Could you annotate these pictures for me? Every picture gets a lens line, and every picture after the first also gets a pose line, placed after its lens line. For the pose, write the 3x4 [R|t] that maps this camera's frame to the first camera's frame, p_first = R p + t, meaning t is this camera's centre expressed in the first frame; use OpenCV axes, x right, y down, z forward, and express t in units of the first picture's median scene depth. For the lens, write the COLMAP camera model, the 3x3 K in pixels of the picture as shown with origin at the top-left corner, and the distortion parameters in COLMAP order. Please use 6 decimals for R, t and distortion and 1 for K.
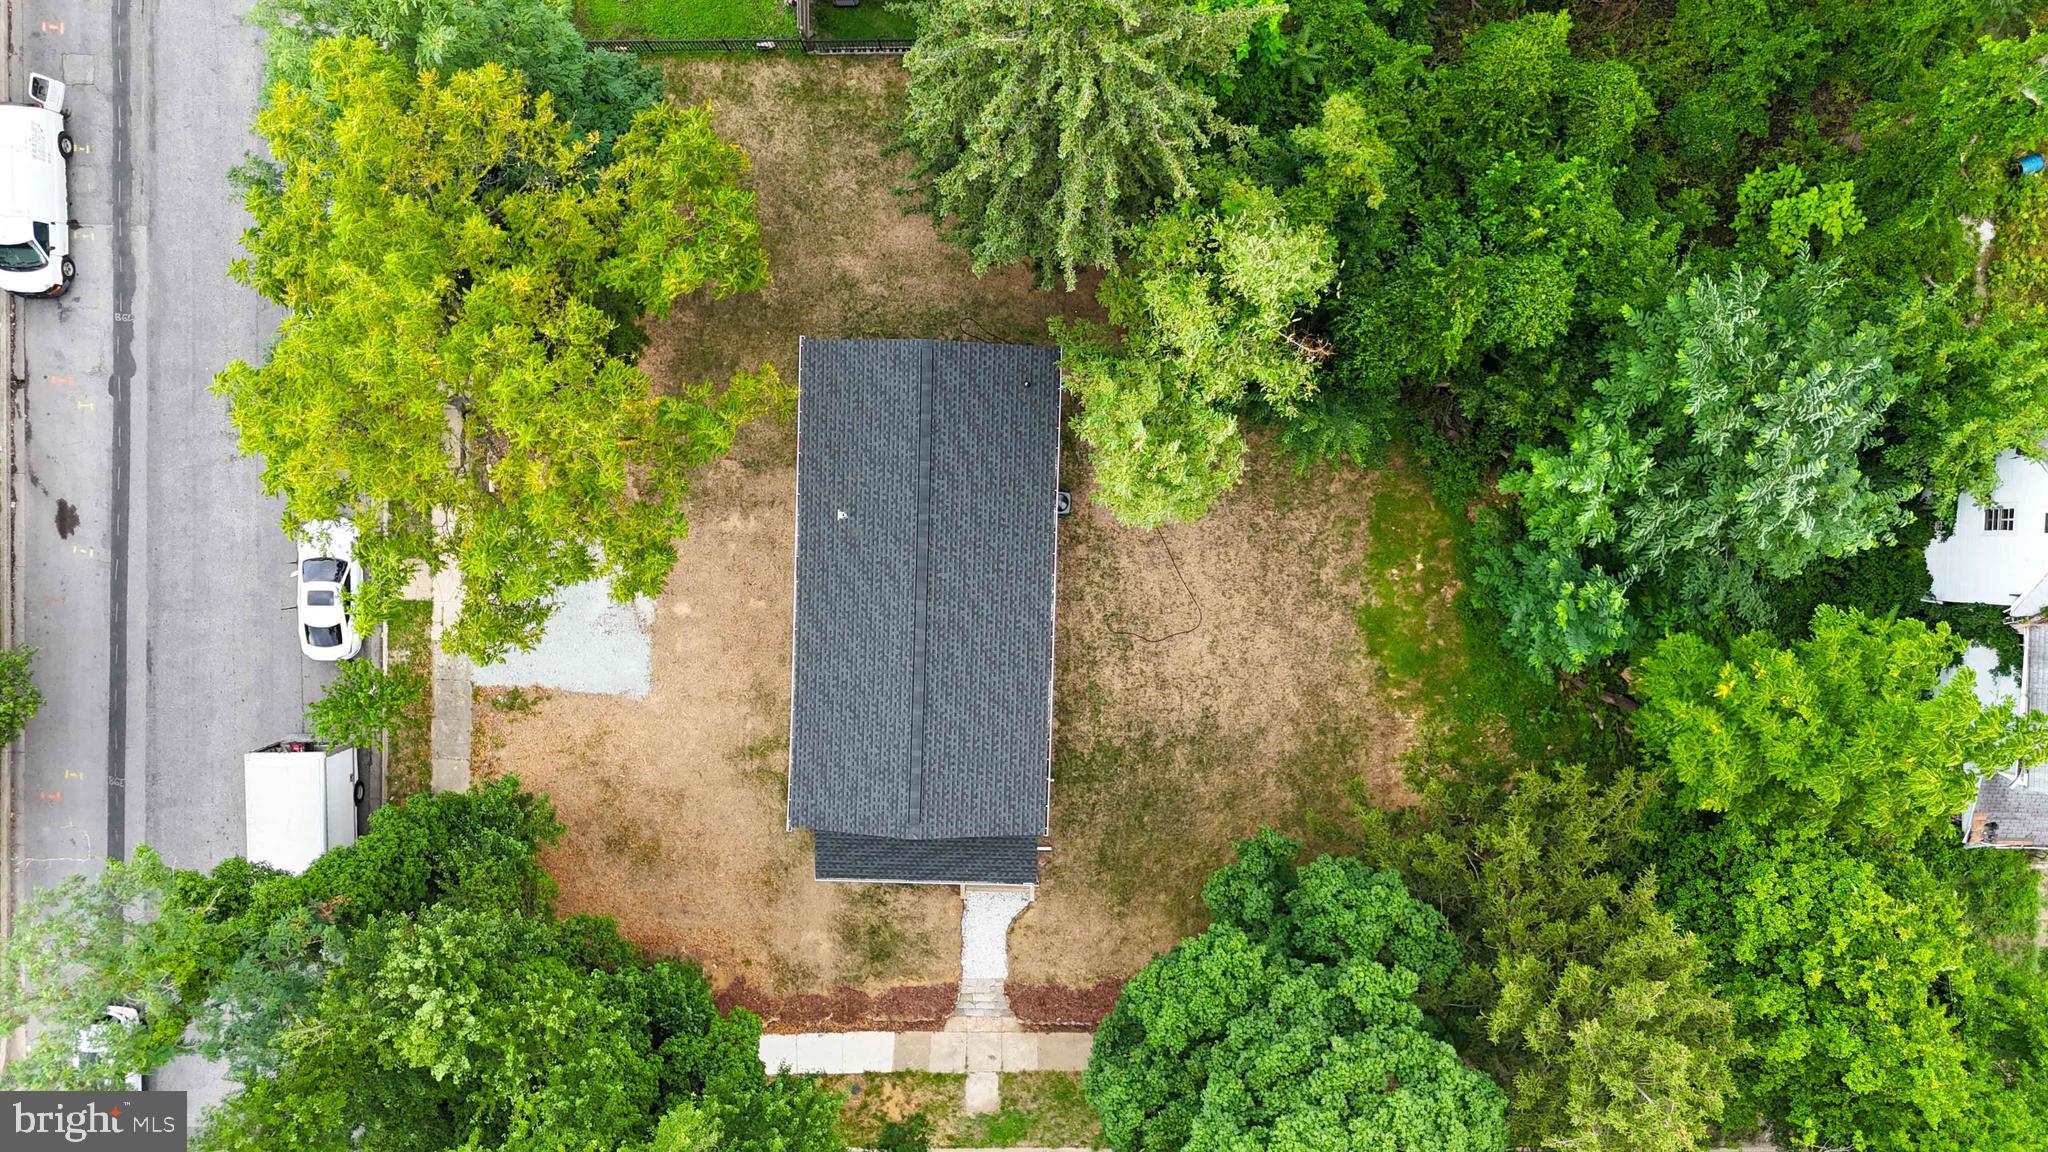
lens RADIAL K [[1499.3, 0, 1024.0], [0, 1499.3, 576.0], [0, 0, 1]] dist [0.062397, -0.062837]
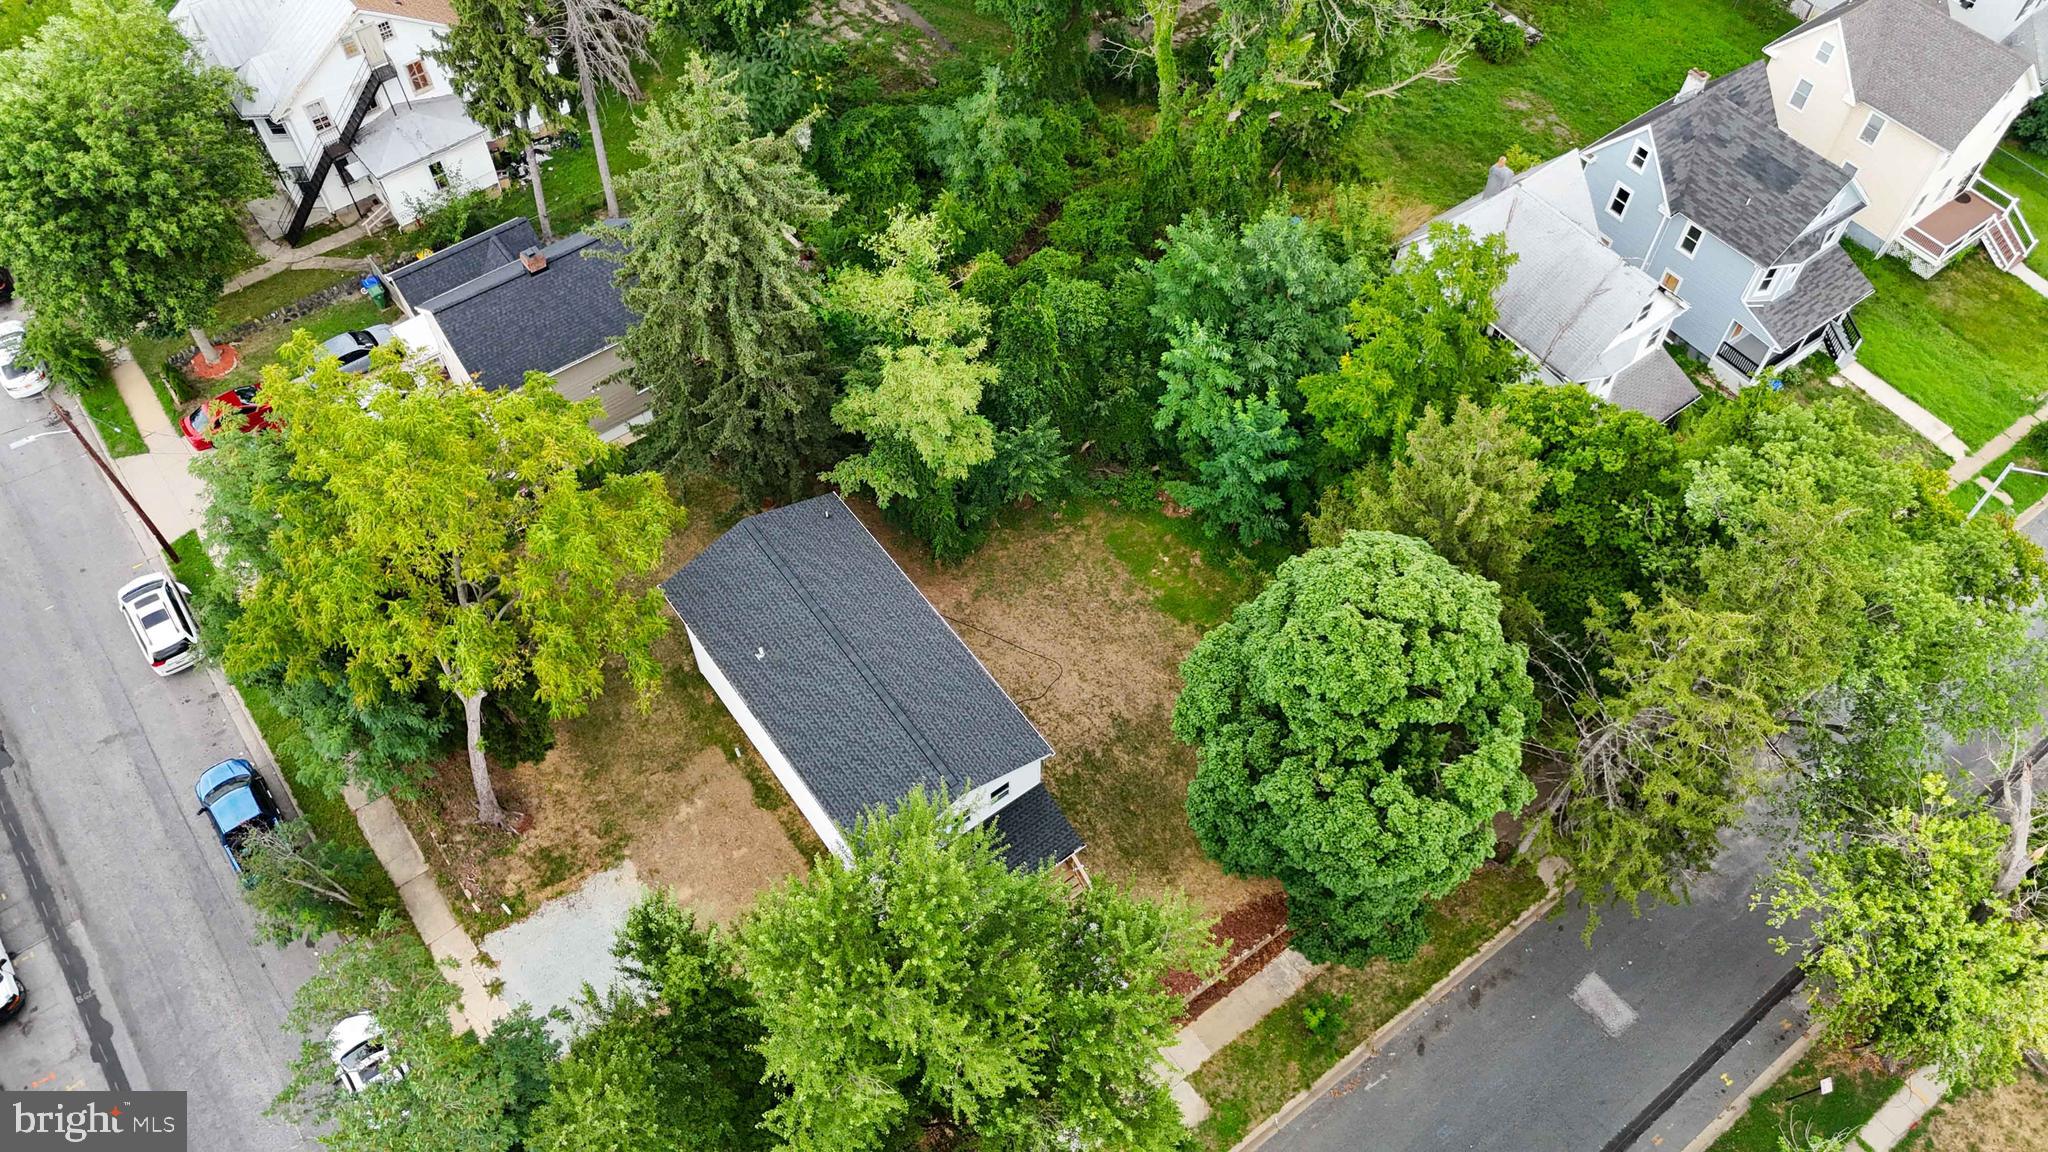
lens RADIAL K [[1499.3, 0, 1024.0], [0, 1499.3, 576.0], [0, 0, 1]] dist [0.062397, -0.062837]
pose [[0.786803, -0.493698, 0.370411, -0.325227], [0.617204, 0.630061, -0.471256, 0.546576], [-0.000724, 0.599404, 0.800446, -0.023139]]
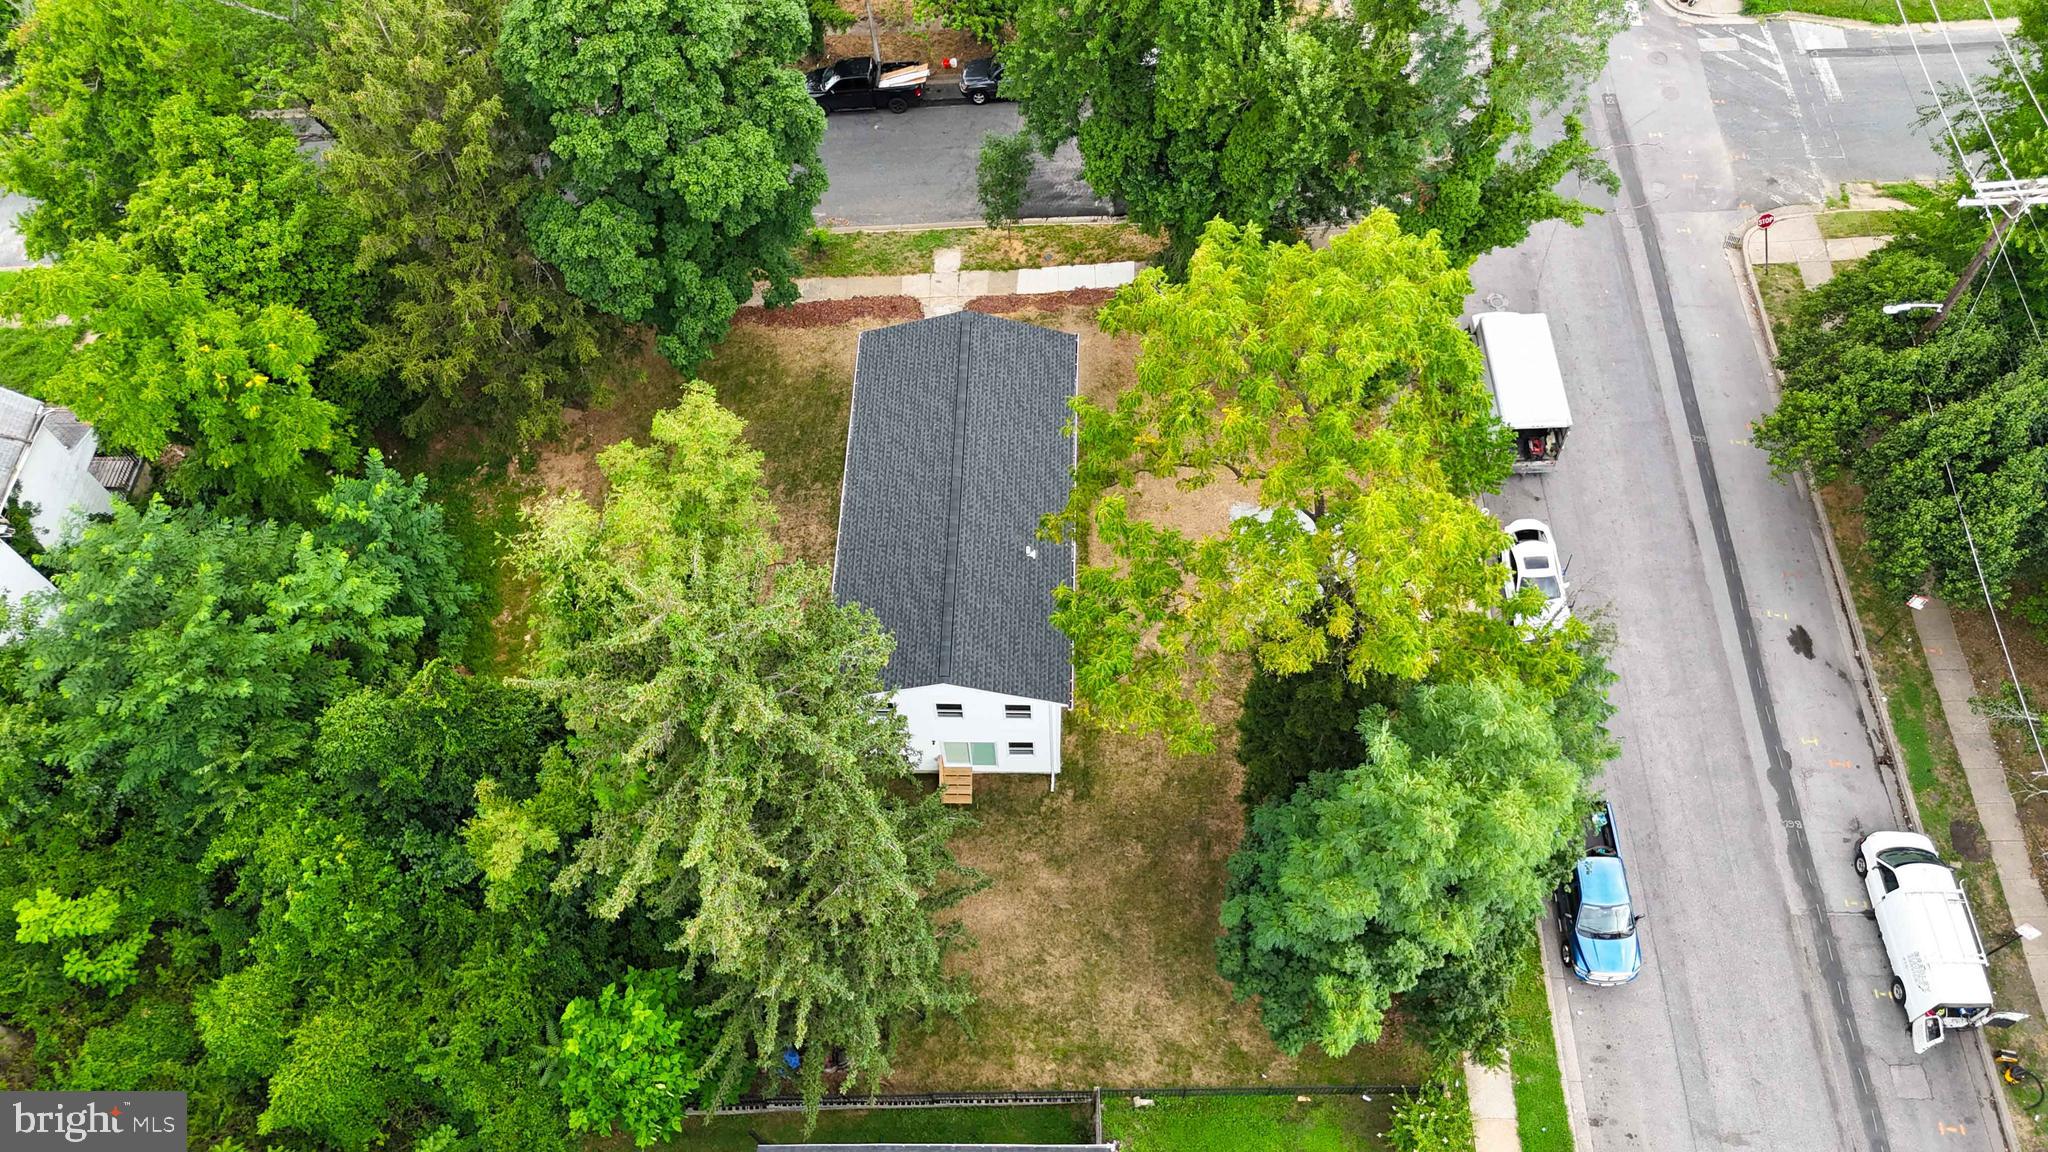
lens RADIAL K [[1499.3, 0, 1024.0], [0, 1499.3, 576.0], [0, 0, 1]] dist [0.062397, -0.062837]
pose [[-0.999360, 0.017033, 0.031470, -0.130145], [0.000510, -0.872580, 0.488471, -0.507689], [0.035780, 0.488174, 0.872013, 0.051356]]
